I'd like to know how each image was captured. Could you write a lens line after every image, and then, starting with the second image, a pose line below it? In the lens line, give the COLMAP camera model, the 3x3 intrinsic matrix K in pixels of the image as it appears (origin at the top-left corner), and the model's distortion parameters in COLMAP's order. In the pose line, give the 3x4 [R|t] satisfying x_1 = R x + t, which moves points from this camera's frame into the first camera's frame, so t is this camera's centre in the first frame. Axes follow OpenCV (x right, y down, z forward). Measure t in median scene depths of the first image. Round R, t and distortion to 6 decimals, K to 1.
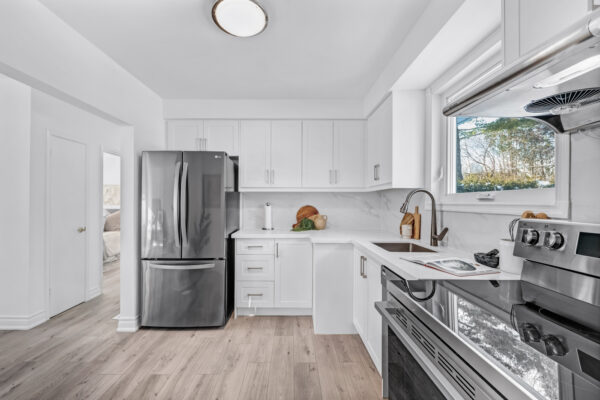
lens RADIAL K [[245.7, 0, 286.2], [0, 245.7, 200.4], [0, 0, 1]] dist [0.000172, 0.000013]
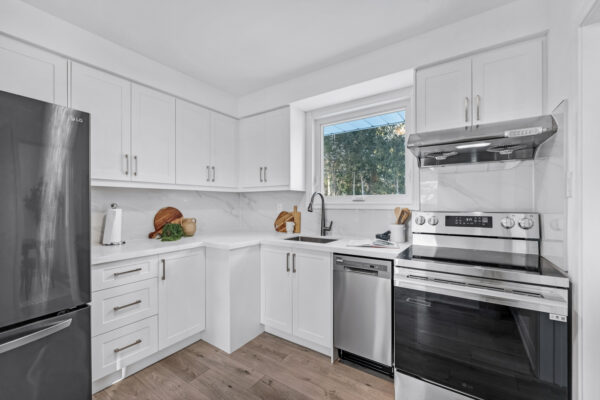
lens RADIAL K [[249.2, 0, 298.2], [0, 249.2, 202.6], [0, 0, 1]] dist [-0.000777, -0.000088]
pose [[0.565785, -0.003387, 0.824546, -0.425122], [-0.002330, 0.999981, 0.005706, 0.001161], [-0.824550, -0.005150, 0.565766, 0.269029]]
